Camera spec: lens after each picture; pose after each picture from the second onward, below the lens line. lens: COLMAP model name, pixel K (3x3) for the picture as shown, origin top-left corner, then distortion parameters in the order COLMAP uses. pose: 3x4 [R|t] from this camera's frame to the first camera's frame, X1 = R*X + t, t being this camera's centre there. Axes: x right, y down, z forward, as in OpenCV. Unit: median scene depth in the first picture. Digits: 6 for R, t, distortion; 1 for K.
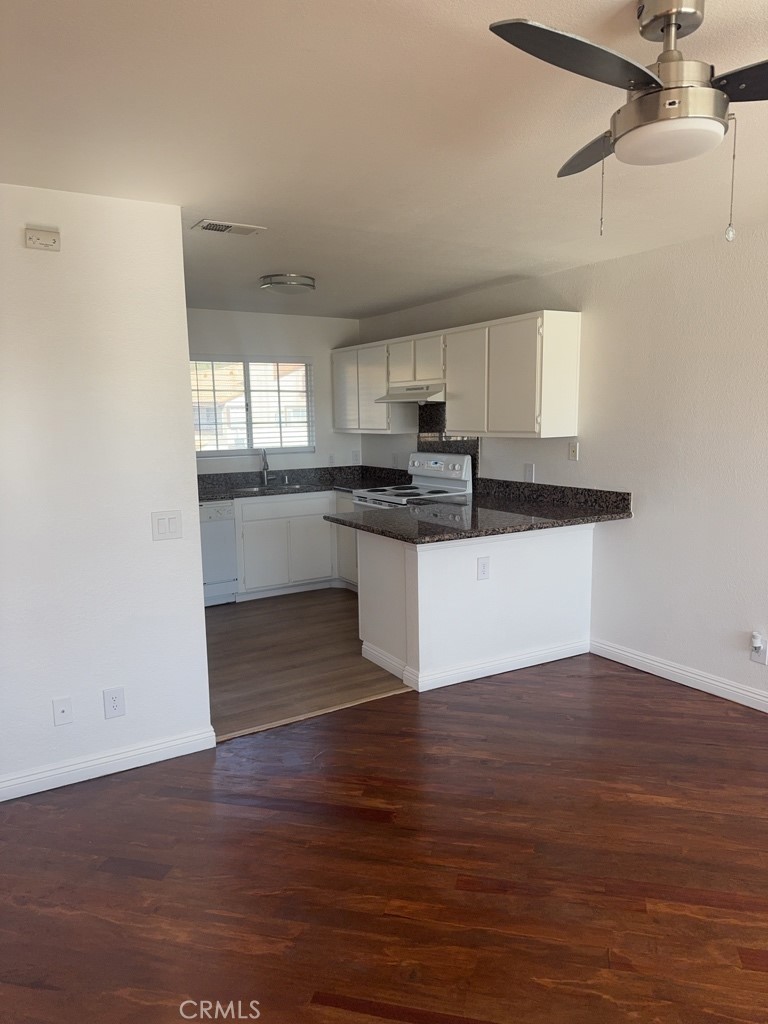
lens RADIAL K [[715.5, 0, 383.4], [0, 715.5, 520.6], [0, 0, 1]] dist [0.016509, -0.041474]
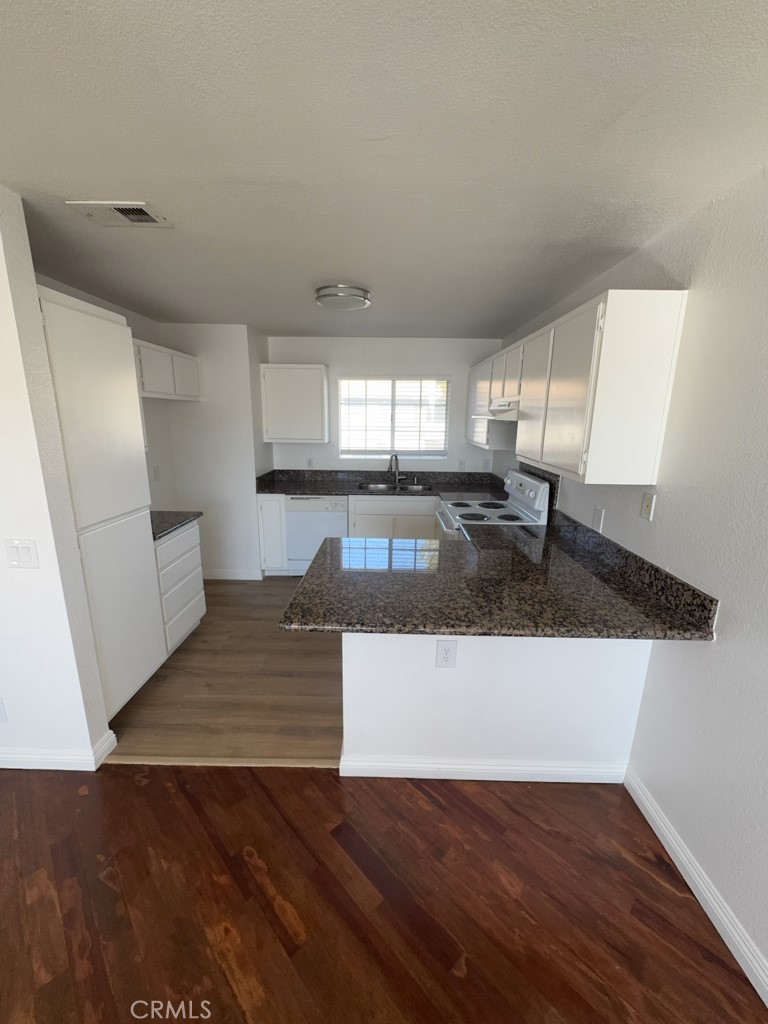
lens RADIAL K [[412.1, 0, 387.4], [0, 412.1, 516.2], [0, 0, 1]] dist [-0.006967, 0.002332]
pose [[0.855780, 0.153576, -0.494020, 0.248703], [-0.106887, 0.986806, 0.121611, -0.108792], [0.506178, -0.051268, 0.860904, 0.537083]]
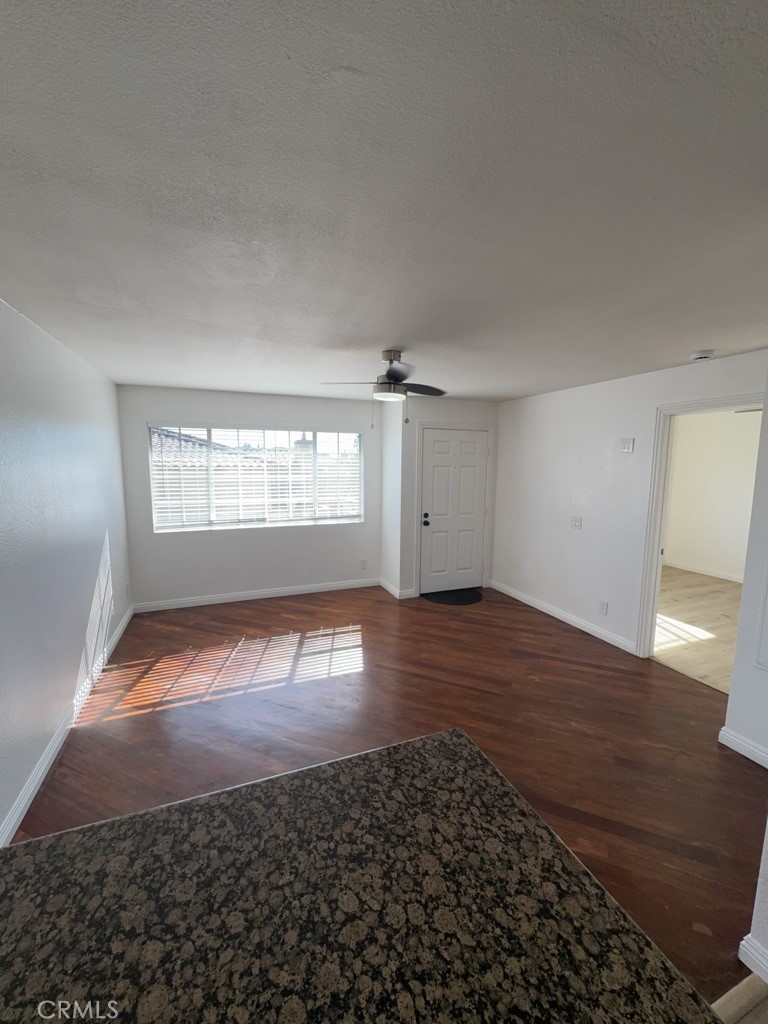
lens RADIAL K [[412.1, 0, 390.6], [0, 412.1, 518.3], [0, 0, 1]] dist [-0.006967, 0.002332]
pose [[-0.989704, -0.008126, 0.142900, 0.042796], [0.031667, 0.961212, 0.273986, -0.172293], [-0.139584, 0.275690, -0.951058, 0.967201]]
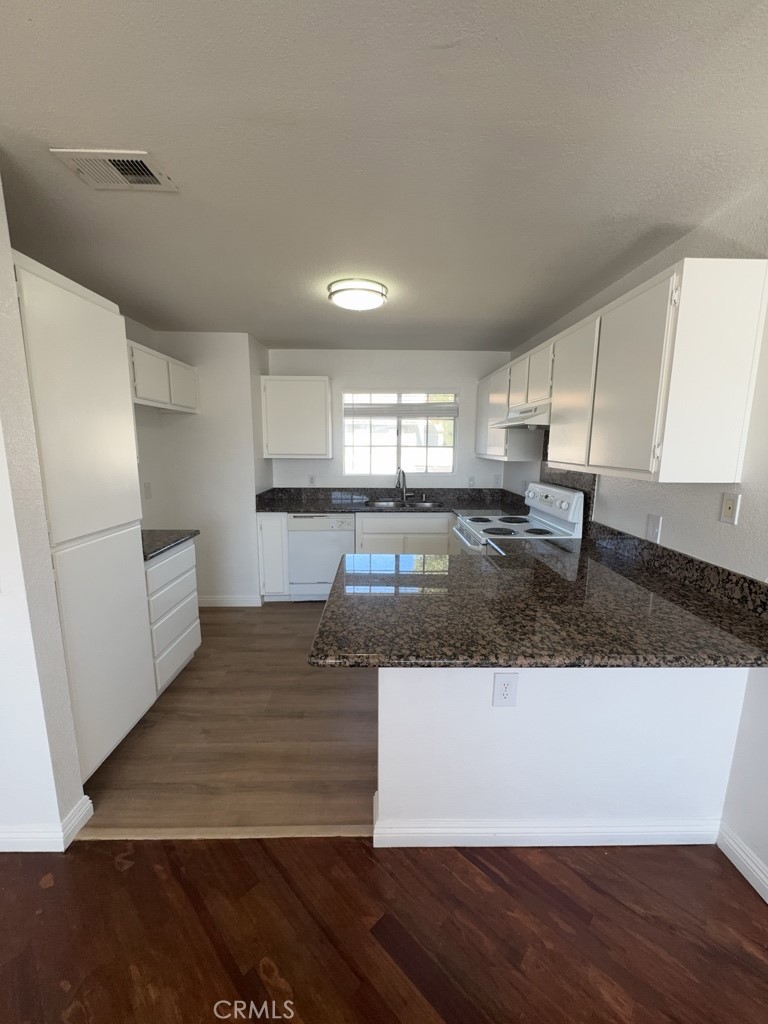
lens RADIAL K [[412.1, 0, 387.2], [0, 412.1, 515.3], [0, 0, 1]] dist [-0.006967, 0.002332]
pose [[0.870418, 0.109768, -0.479920, 0.183468], [-0.095301, 0.993956, 0.054495, -0.082570], [0.483001, -0.001697, 0.875618, 0.569561]]
